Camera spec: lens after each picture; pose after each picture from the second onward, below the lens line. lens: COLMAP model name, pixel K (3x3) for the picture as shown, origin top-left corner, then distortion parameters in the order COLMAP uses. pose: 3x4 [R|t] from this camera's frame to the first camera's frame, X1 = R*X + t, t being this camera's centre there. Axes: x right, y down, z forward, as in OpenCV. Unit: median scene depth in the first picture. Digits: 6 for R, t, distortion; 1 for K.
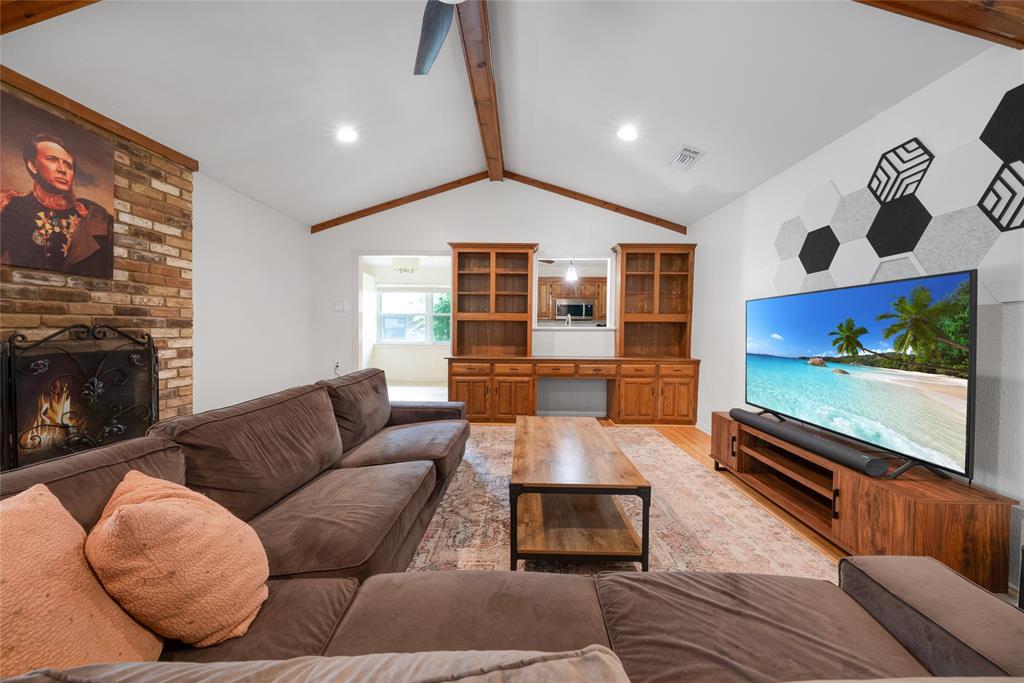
lens RADIAL K [[356.0, 0, 502.2], [0, 356.0, 338.7], [0, 0, 1]] dist [-0.006060, 0.000730]
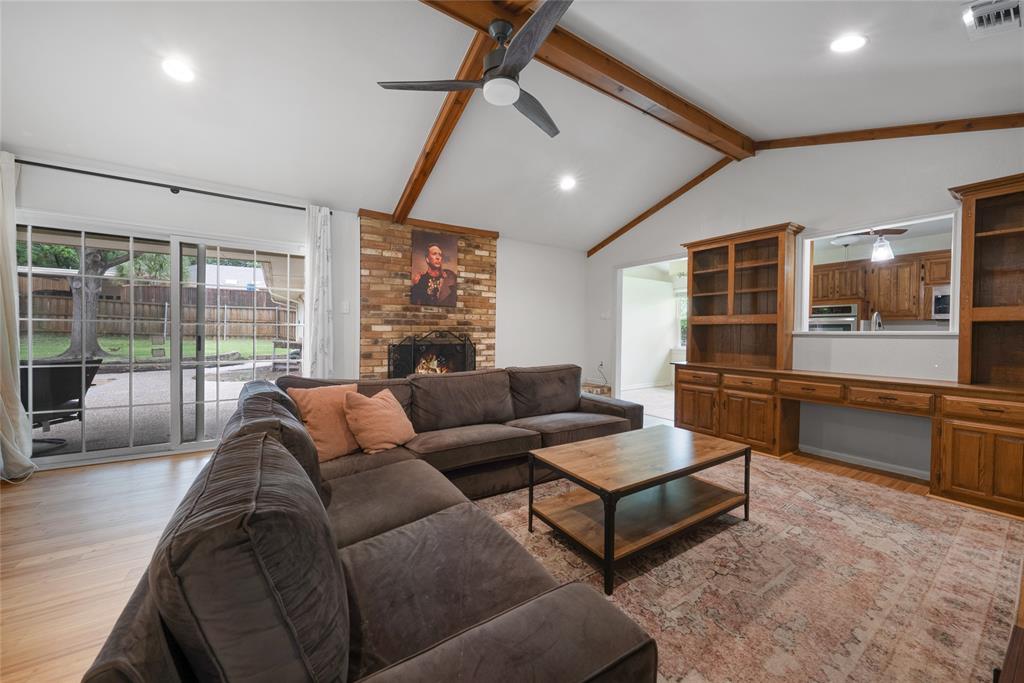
lens RADIAL K [[357.8, 0, 512.6], [0, 357.8, 337.5], [0, 0, 1]] dist [-0.000550, -0.000240]
pose [[0.572250, 0.012165, -0.819989, 0.622801], [-0.027505, 0.999612, -0.004365, -0.000343], [0.819618, 0.025052, 0.572363, 0.117189]]
